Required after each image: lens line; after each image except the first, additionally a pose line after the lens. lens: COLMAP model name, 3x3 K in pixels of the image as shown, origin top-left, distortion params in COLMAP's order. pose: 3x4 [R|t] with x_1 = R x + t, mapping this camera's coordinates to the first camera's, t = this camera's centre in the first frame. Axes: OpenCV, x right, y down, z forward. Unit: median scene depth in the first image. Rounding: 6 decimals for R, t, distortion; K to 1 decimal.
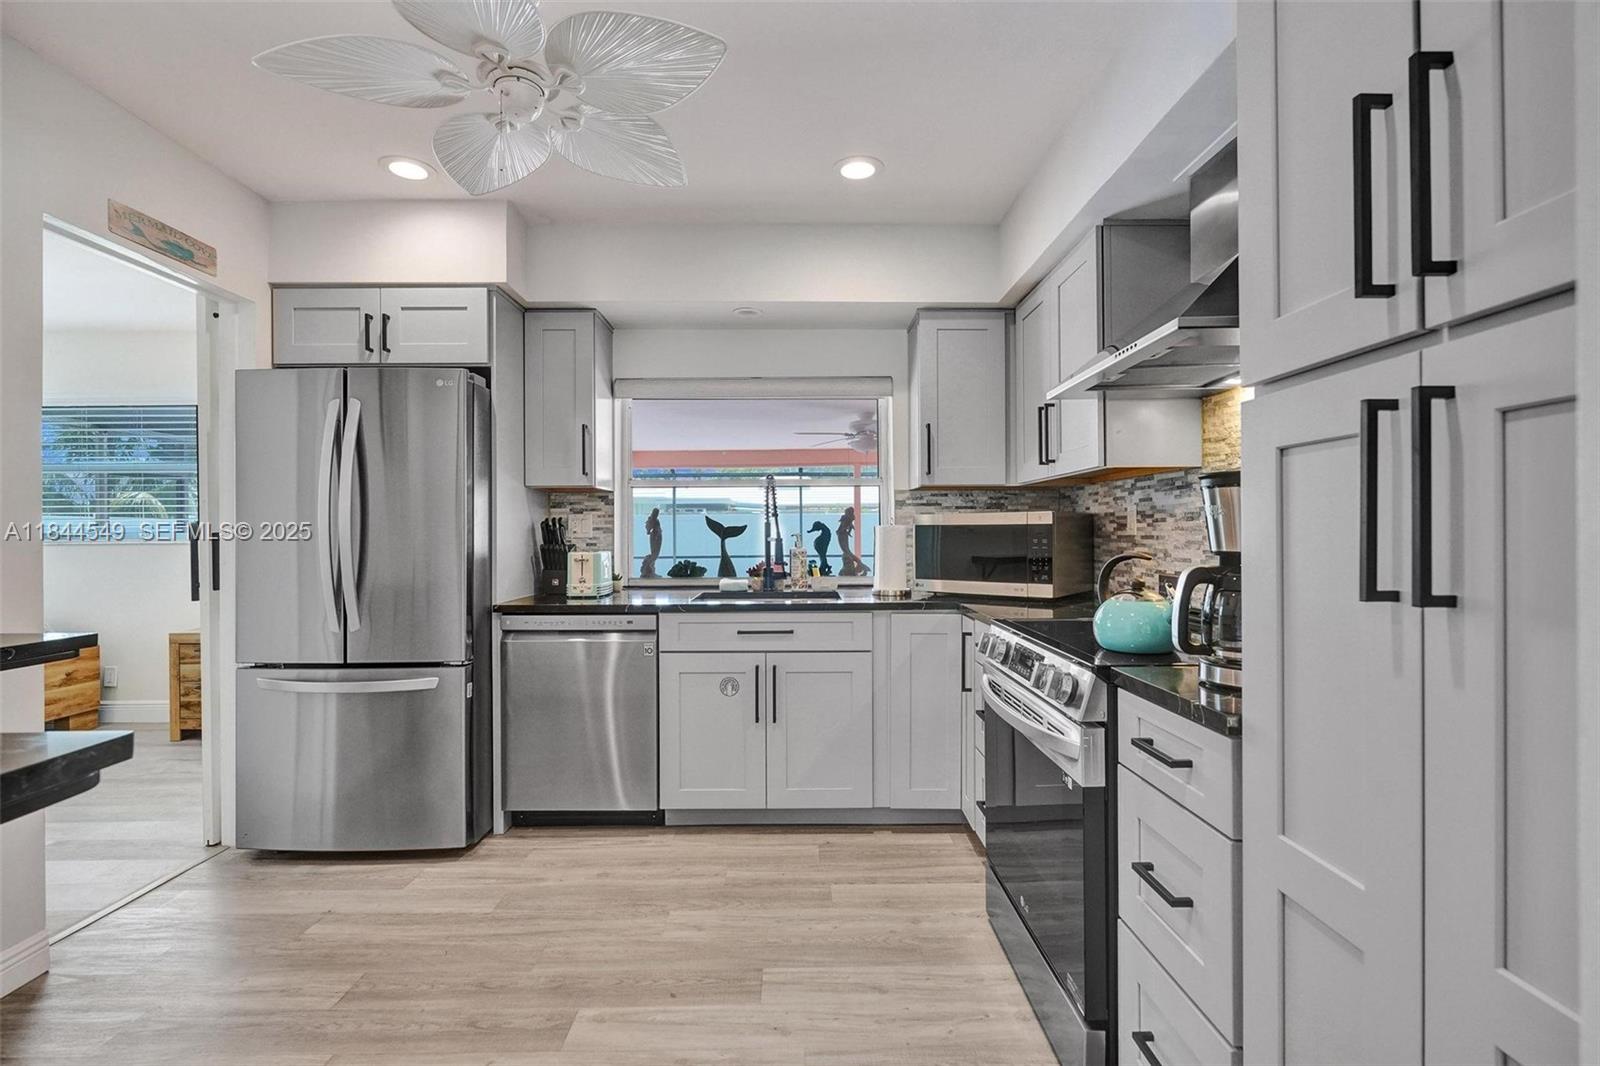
lens RADIAL K [[728.6, 0, 800.0], [0, 728.6, 533.0], [0, 0, 1]] dist [-0.001582, -0.000117]
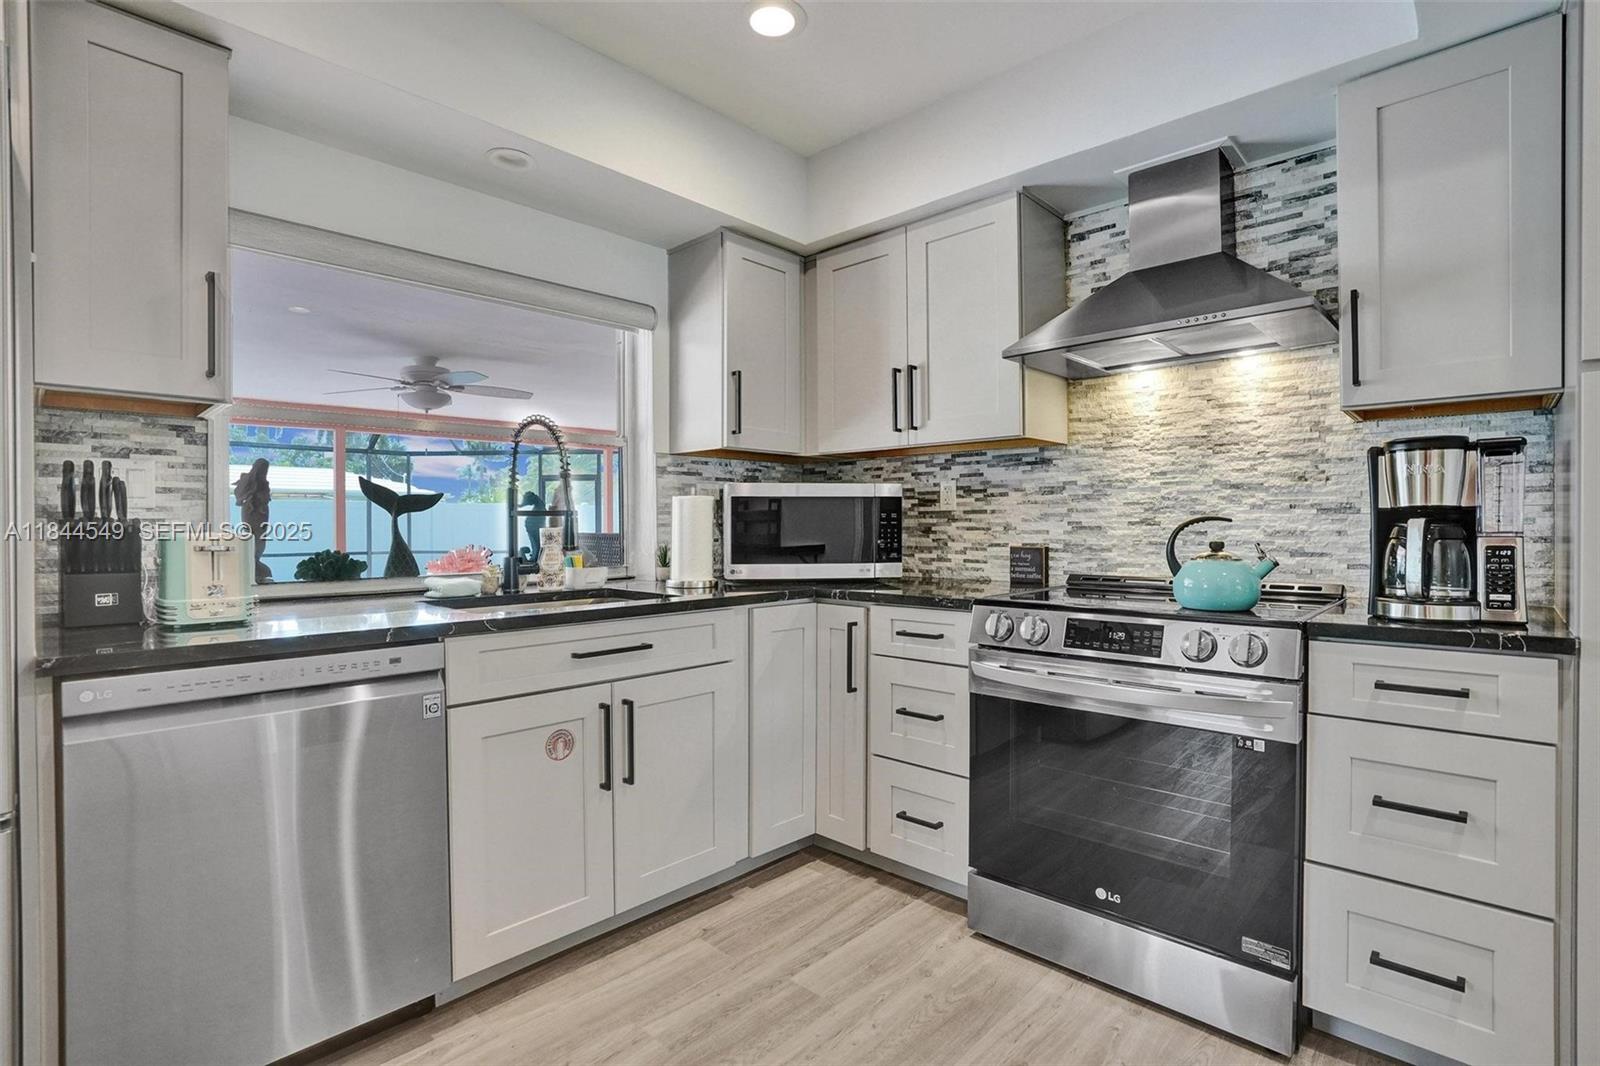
lens RADIAL K [[764.8, 0, 800.0], [0, 764.8, 533.0], [0, 0, 1]] dist [-0.037167, 0.000640]
pose [[0.690301, -0.005326, 0.723503, -0.430023], [0.001892, 0.999983, 0.005556, 0.026801], [-0.723520, -0.002466, 0.690299, 0.407199]]
